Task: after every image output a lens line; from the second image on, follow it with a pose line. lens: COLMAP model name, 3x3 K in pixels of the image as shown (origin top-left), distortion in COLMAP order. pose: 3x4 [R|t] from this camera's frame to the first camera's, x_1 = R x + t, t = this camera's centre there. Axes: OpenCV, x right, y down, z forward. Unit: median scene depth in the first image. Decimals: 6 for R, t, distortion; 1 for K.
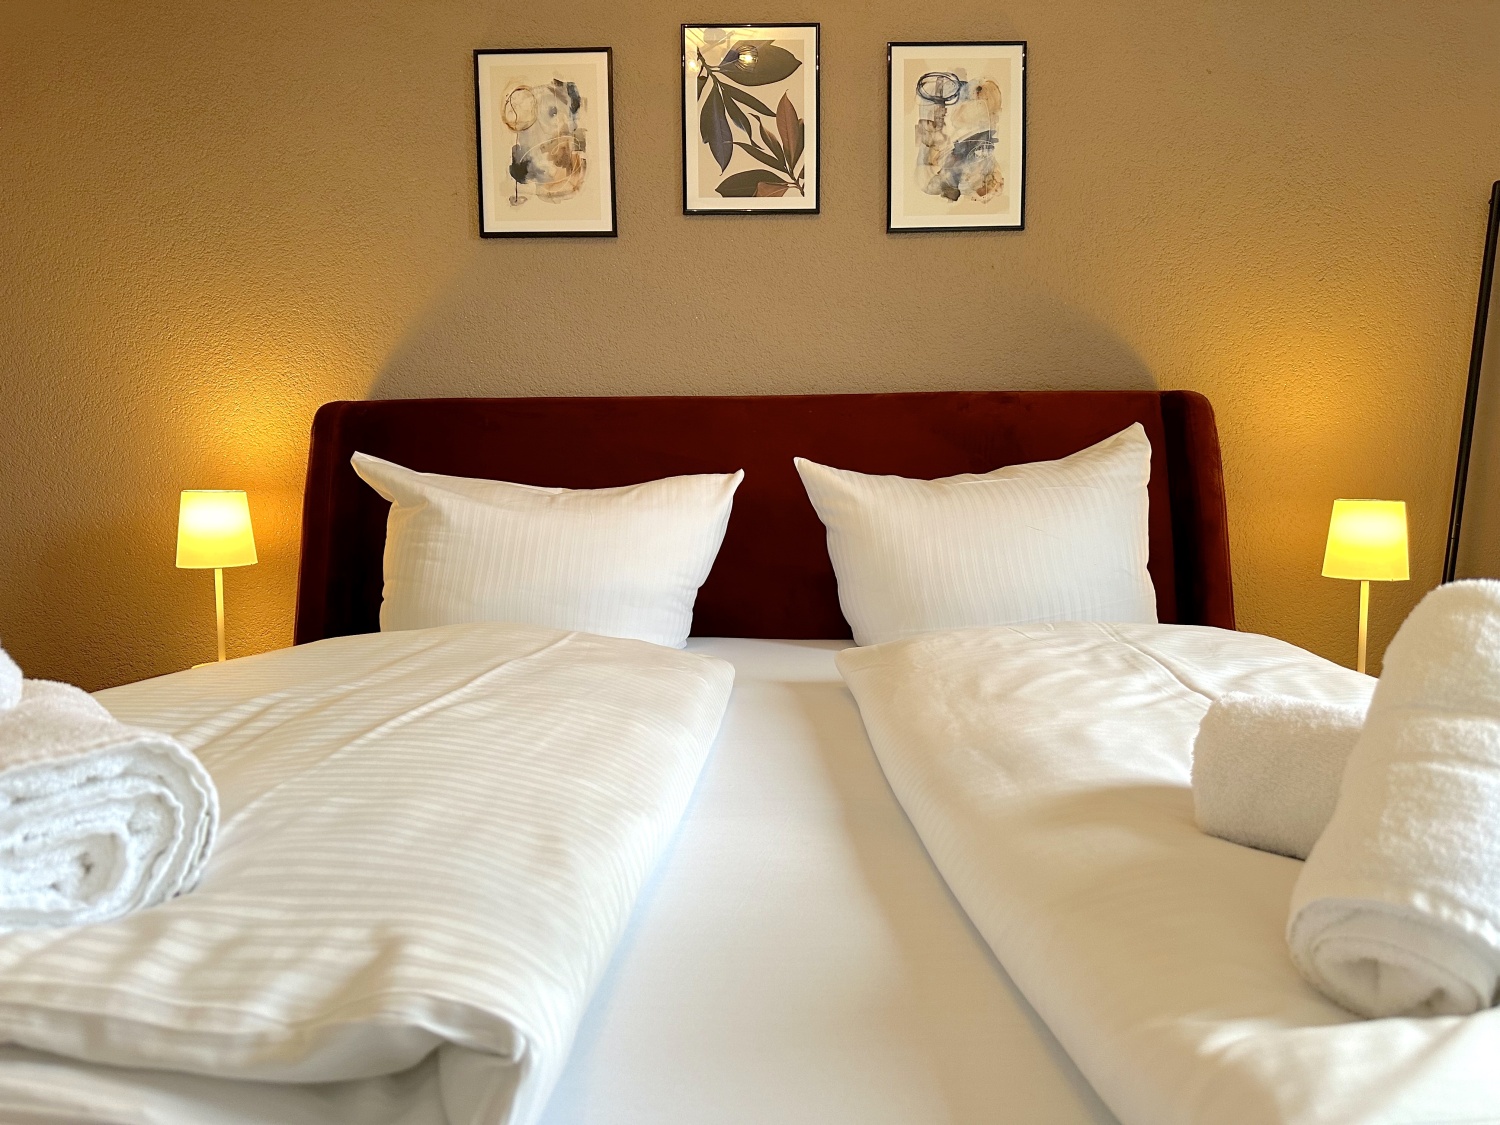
lens RADIAL K [[1046.6, 0, 750.0], [0, 1046.6, 562.5], [0, 0, 1]] dist [0.135038, -0.196200]
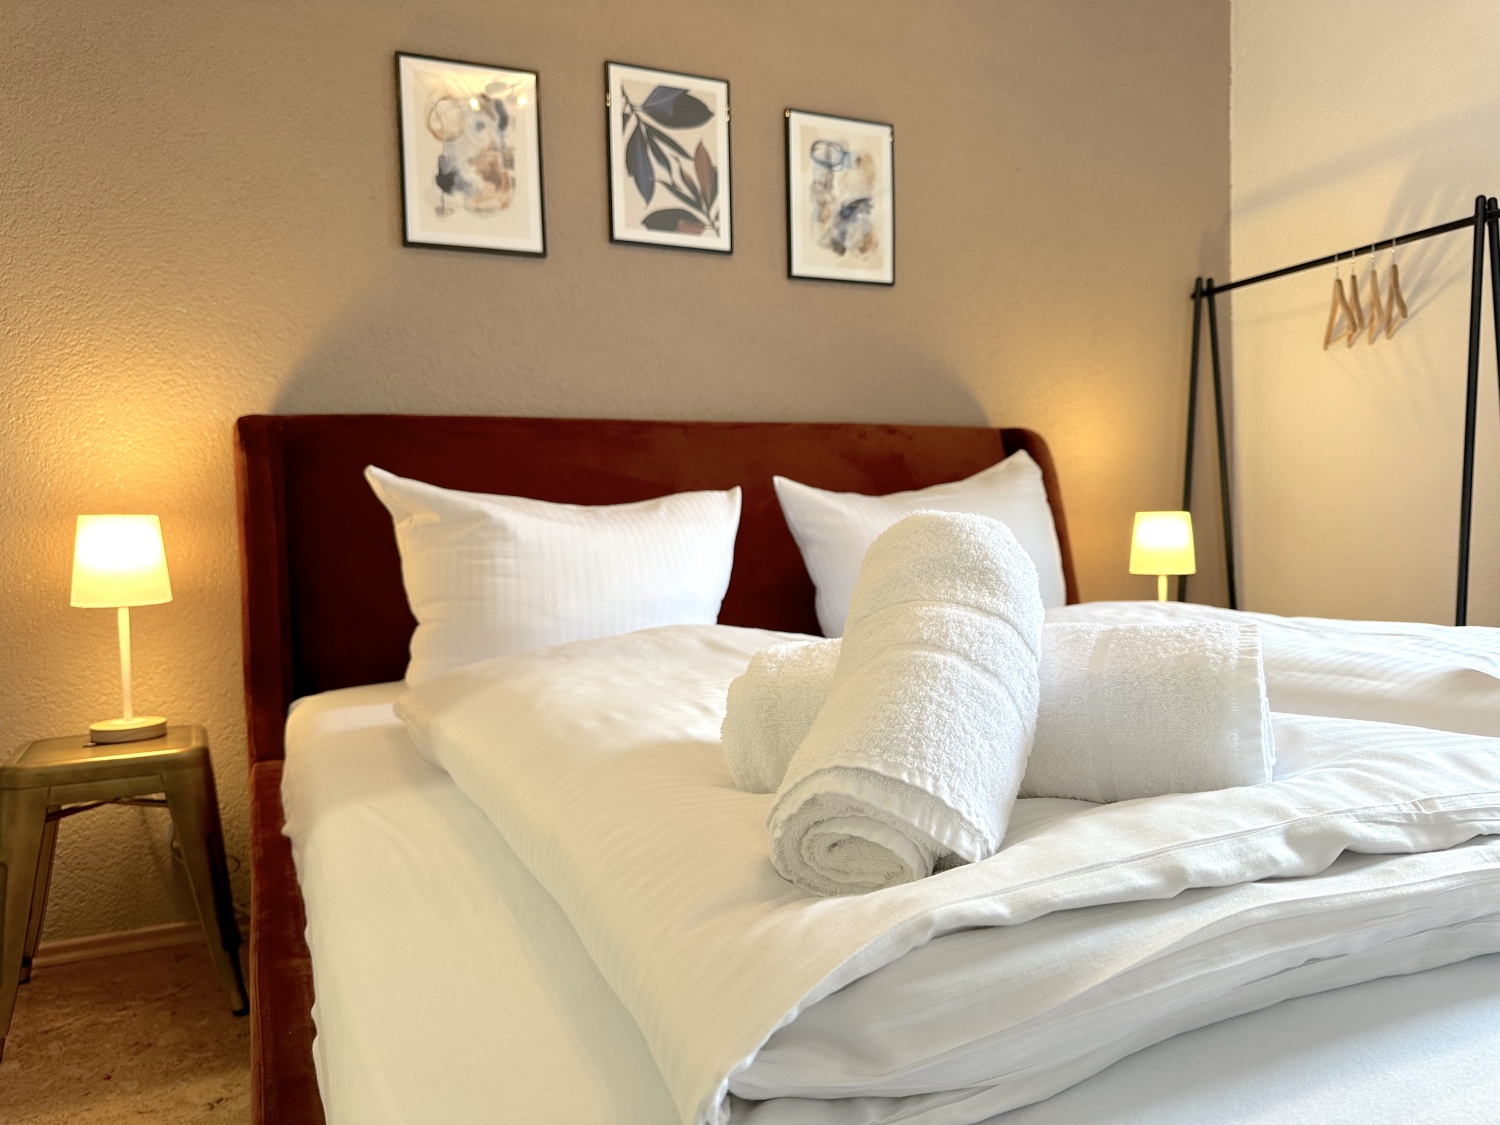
lens RADIAL K [[1046.6, 0, 750.0], [0, 1046.6, 562.5], [0, 0, 1]] dist [0.135038, -0.196200]
pose [[0.916790, -0.025408, 0.398560, -0.355131], [0.044104, 0.998311, -0.037809, 0.022584], [-0.396926, 0.052242, 0.916362, 0.031047]]
